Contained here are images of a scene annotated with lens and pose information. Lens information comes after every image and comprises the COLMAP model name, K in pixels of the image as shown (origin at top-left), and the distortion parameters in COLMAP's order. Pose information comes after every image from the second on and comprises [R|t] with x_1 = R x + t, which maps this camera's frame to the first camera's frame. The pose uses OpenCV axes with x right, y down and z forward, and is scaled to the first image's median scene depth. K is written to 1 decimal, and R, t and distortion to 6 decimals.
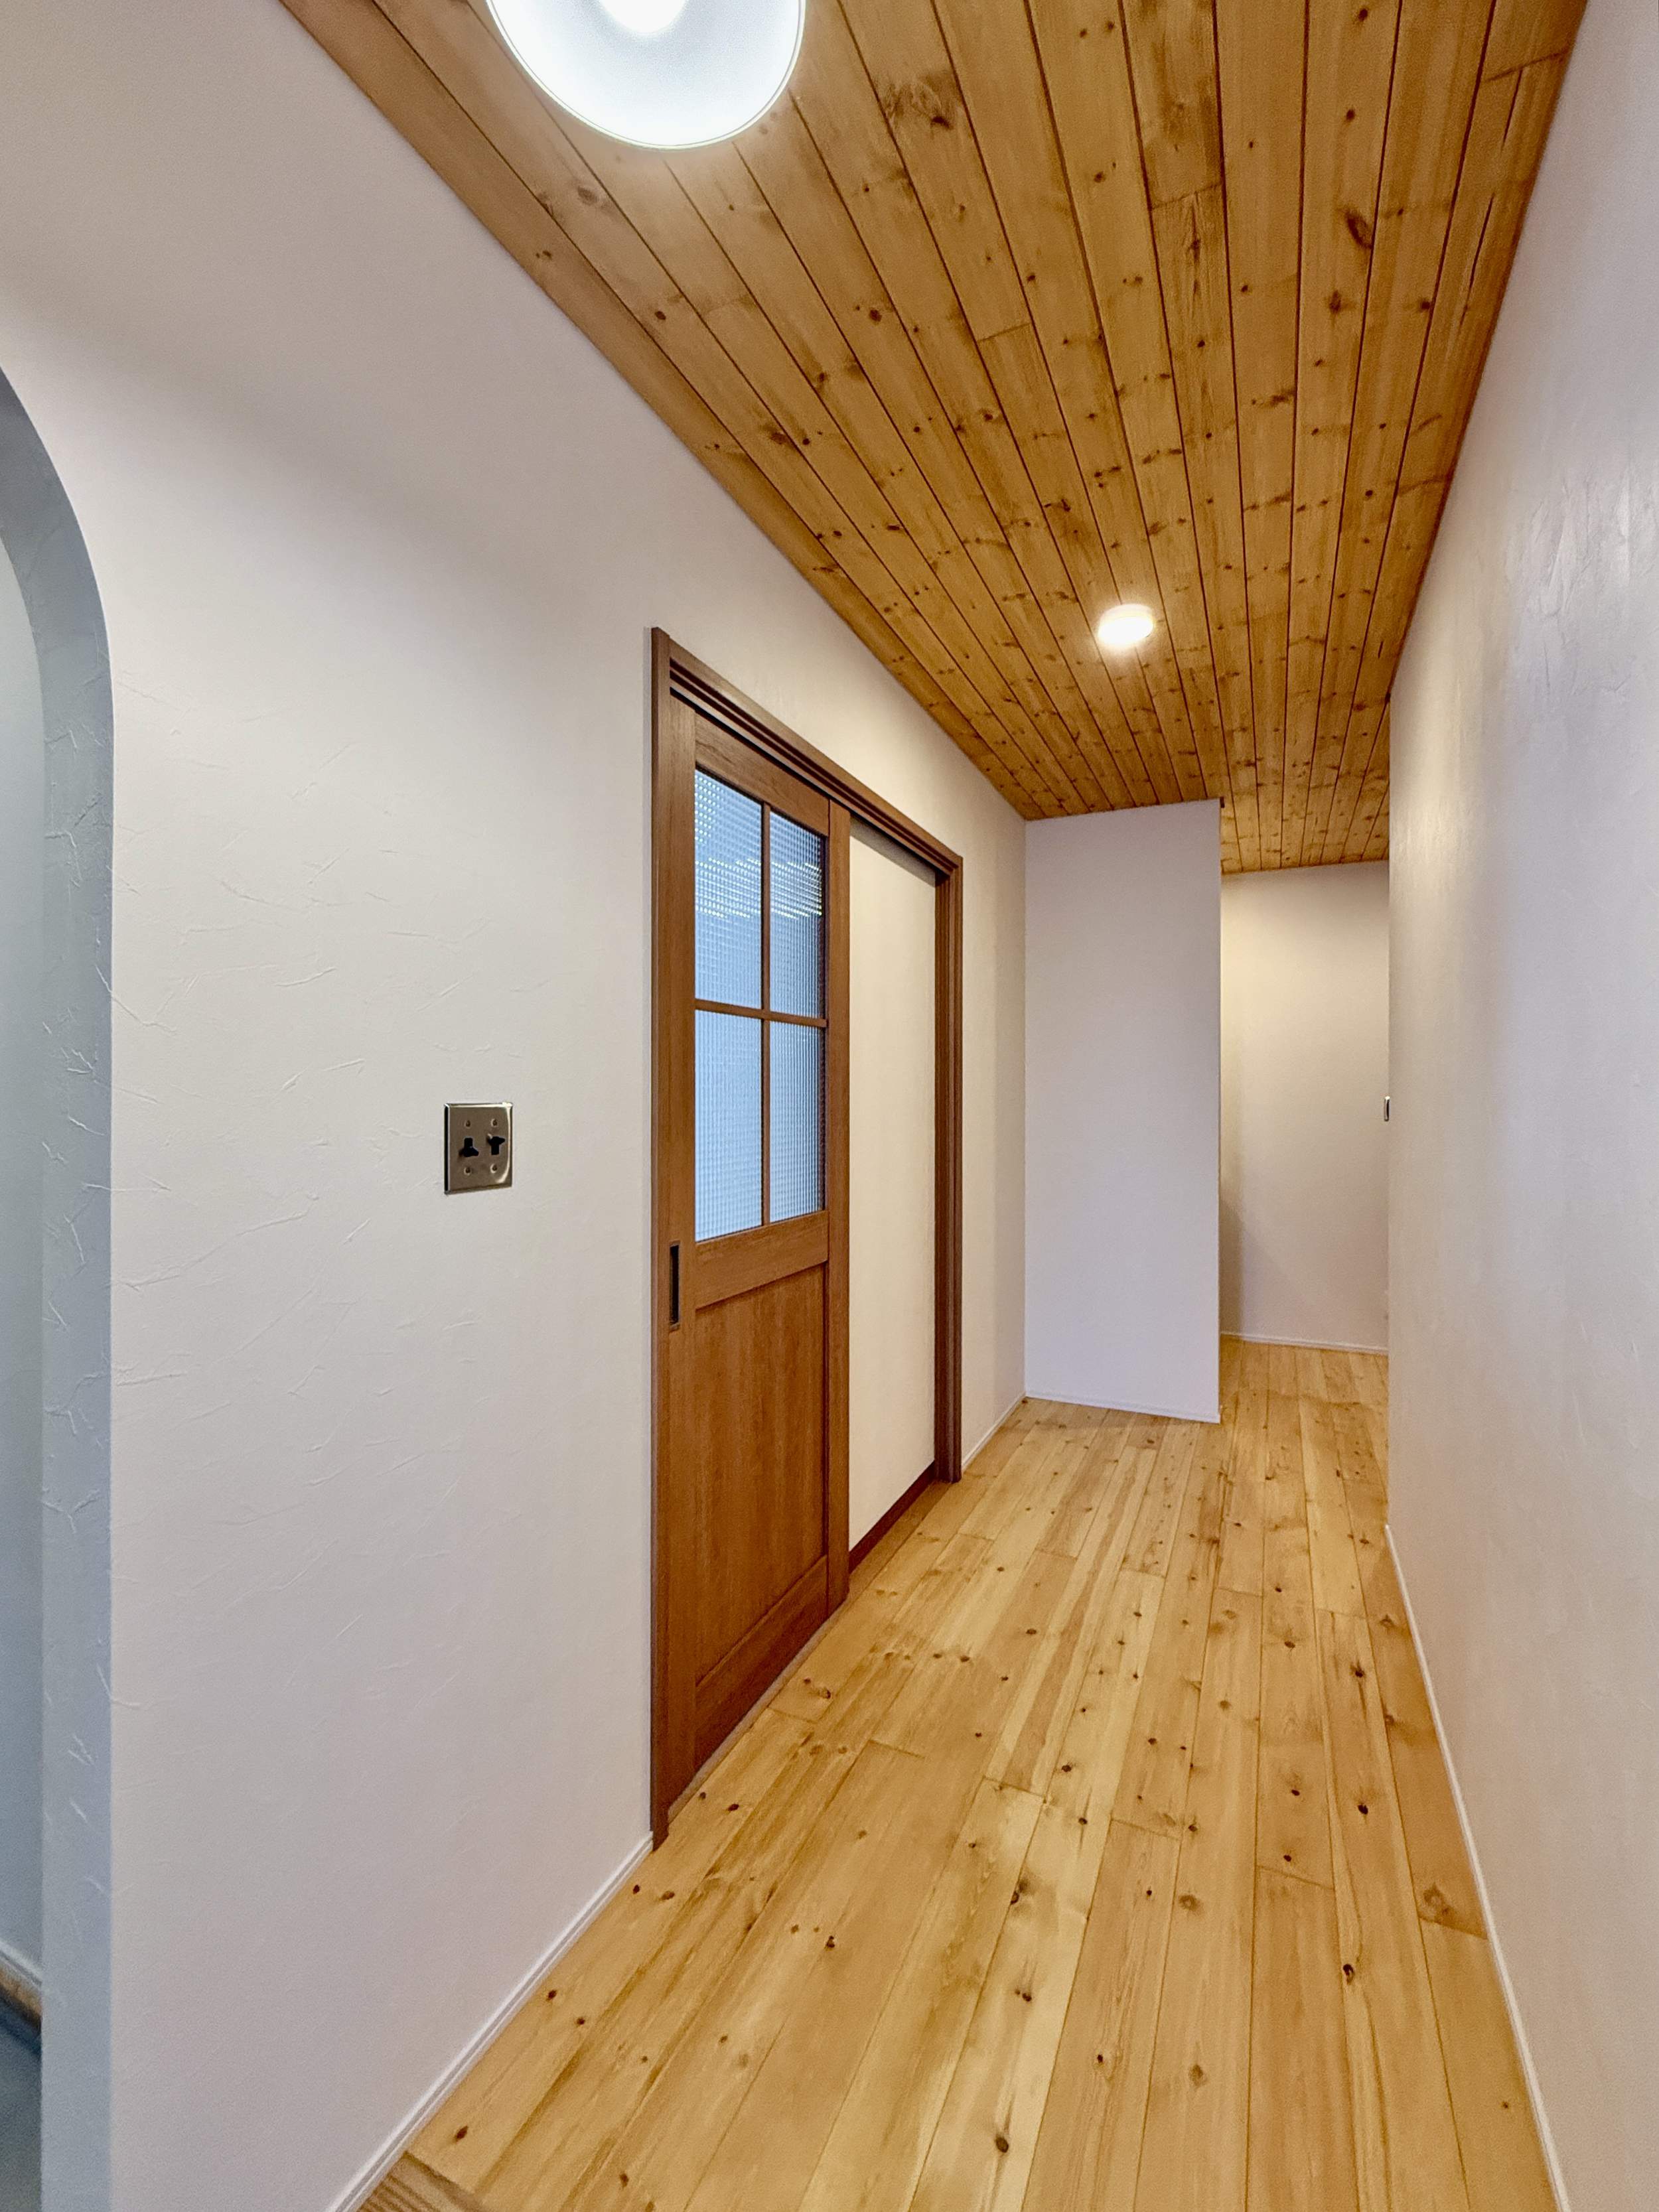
lens RADIAL K [[901.7, 0, 830.2], [0, 901.7, 1094.0], [0, 0, 1]] dist [-0.000131, 0.000427]
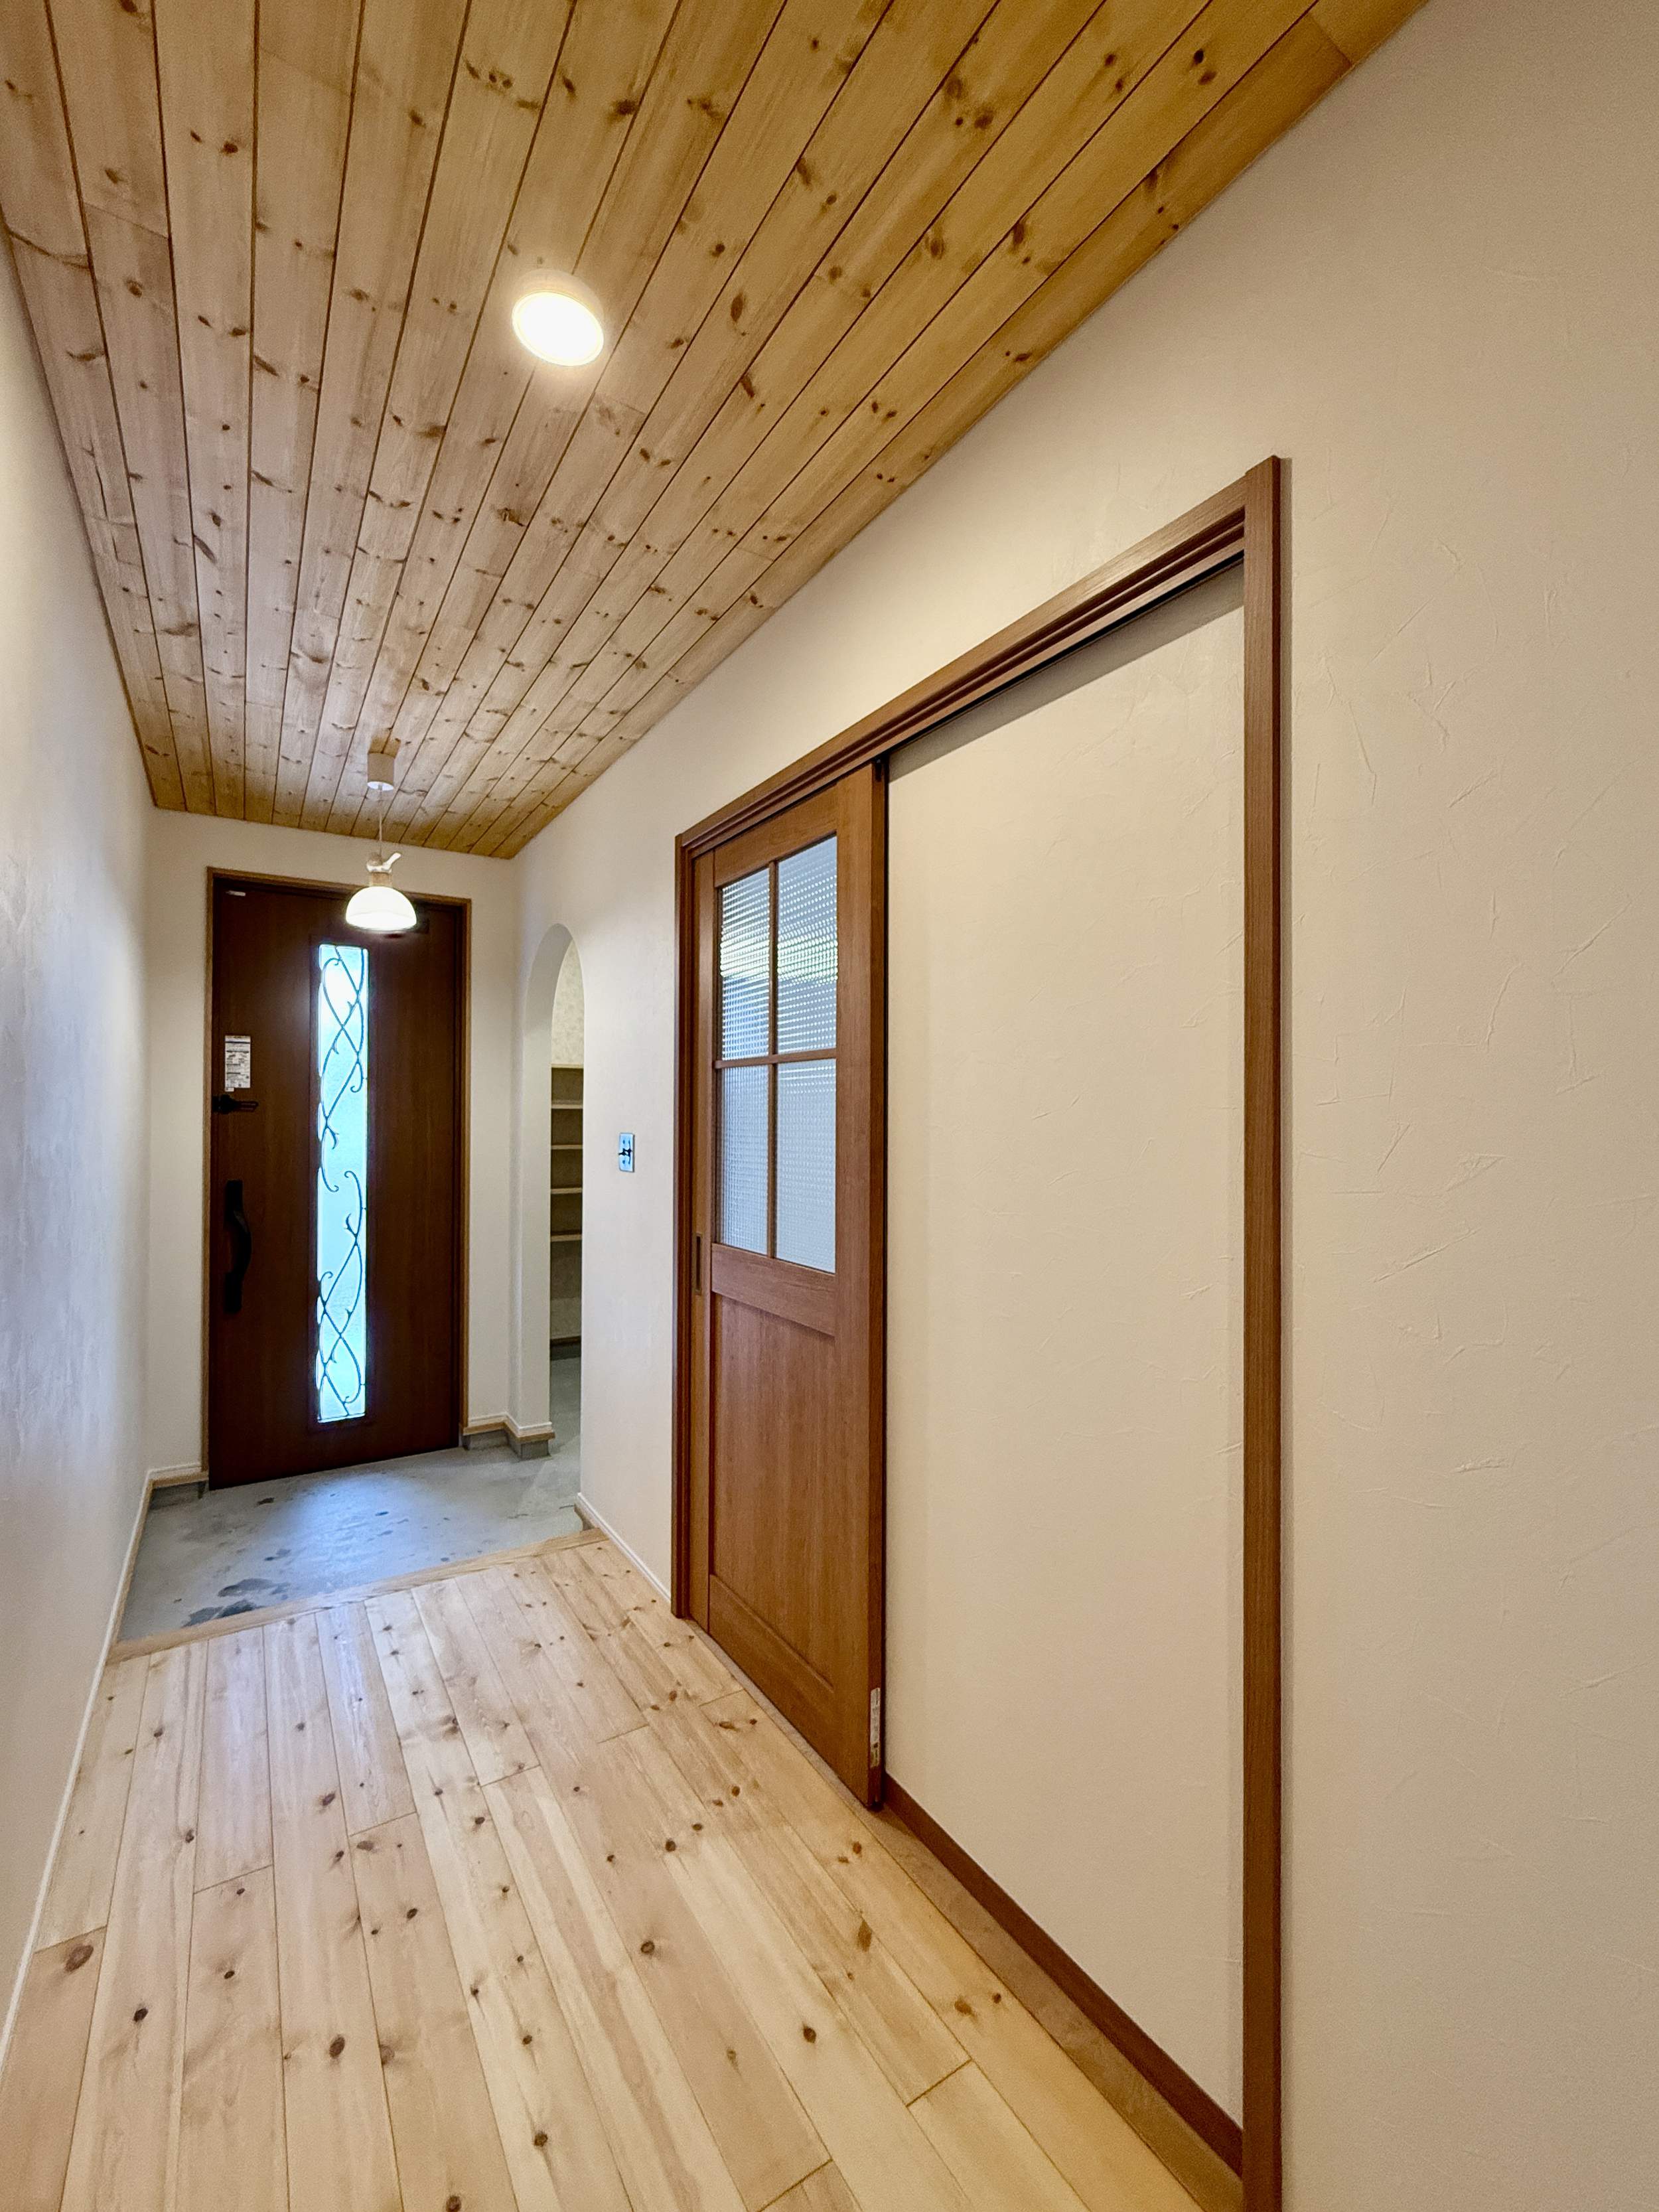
lens RADIAL K [[903.0, 0, 826.0], [0, 903.0, 1110.5], [0, 0, 1]] dist [0.013079, -0.000223]
pose [[-0.508384, -0.008665, -0.861087, 0.874906], [-0.004951, 0.999962, -0.007139, -0.022552], [0.861116, 0.000634, -0.508407, 1.714487]]
